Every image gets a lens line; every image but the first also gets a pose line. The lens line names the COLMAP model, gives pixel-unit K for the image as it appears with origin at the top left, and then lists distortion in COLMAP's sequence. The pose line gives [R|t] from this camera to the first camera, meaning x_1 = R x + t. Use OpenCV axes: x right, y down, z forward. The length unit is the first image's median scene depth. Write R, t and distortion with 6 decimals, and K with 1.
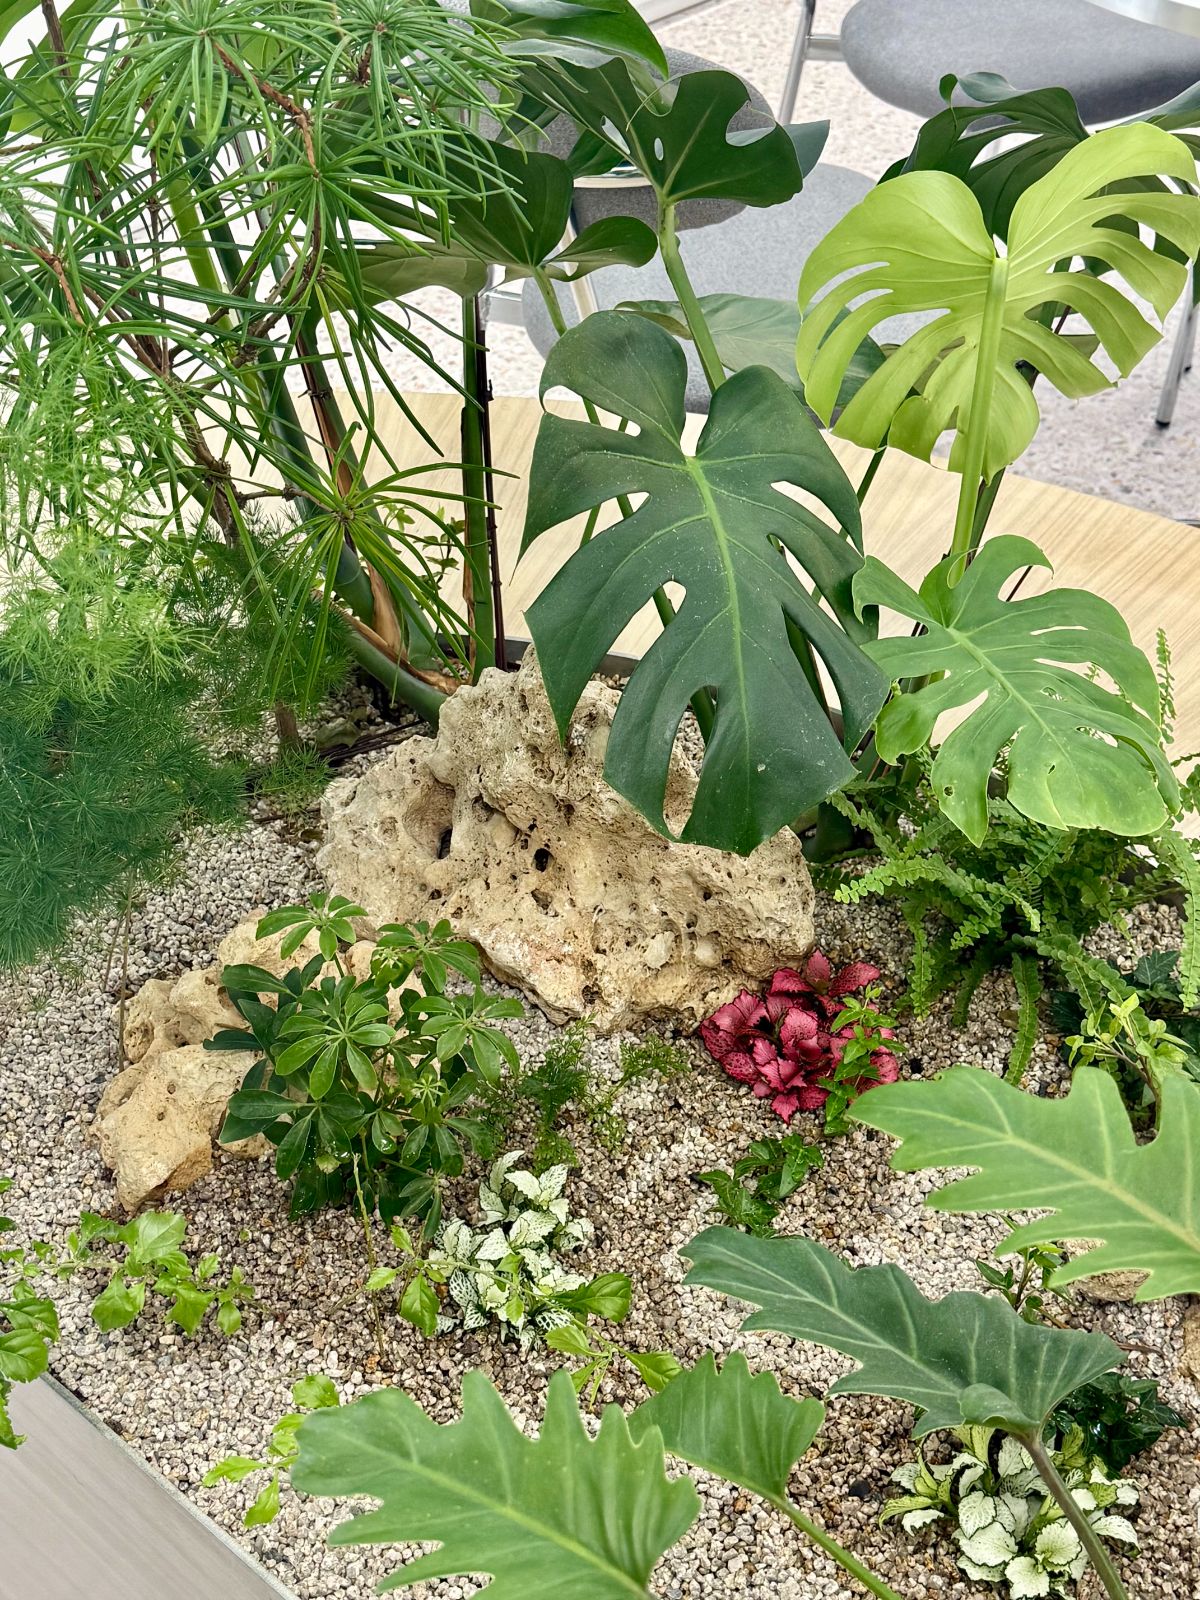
lens RADIAL K [[2233.2, 0, 600.0], [0, 2233.2, 800.0], [0, 0, 1]] dist [0.172063, -0.576669]
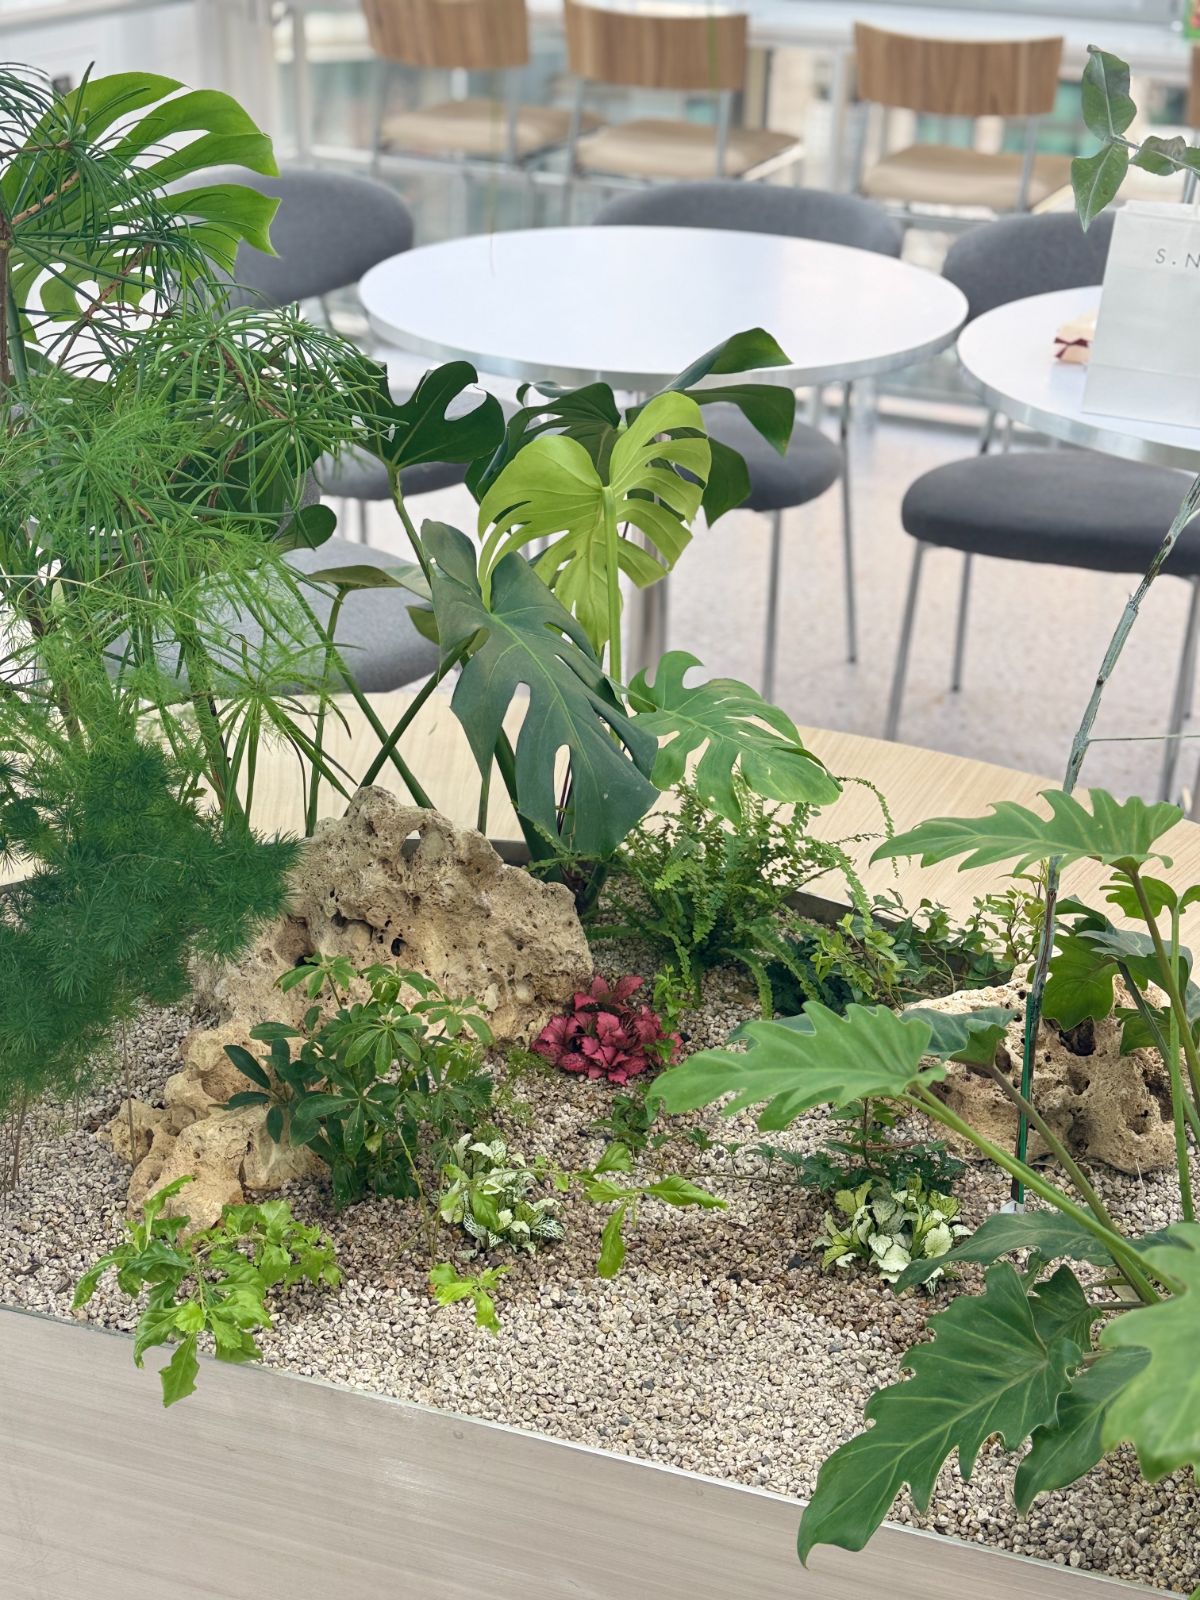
lens RADIAL K [[2233.2, 0, 600.0], [0, 2233.2, 800.0], [0, 0, 1]] dist [0.172063, -0.576669]
pose [[0.895984, -0.164121, 0.412646, -0.459966], [0.251628, 0.953268, -0.167222, 0.199137], [-0.365918, 0.253661, 0.895411, -0.263738]]
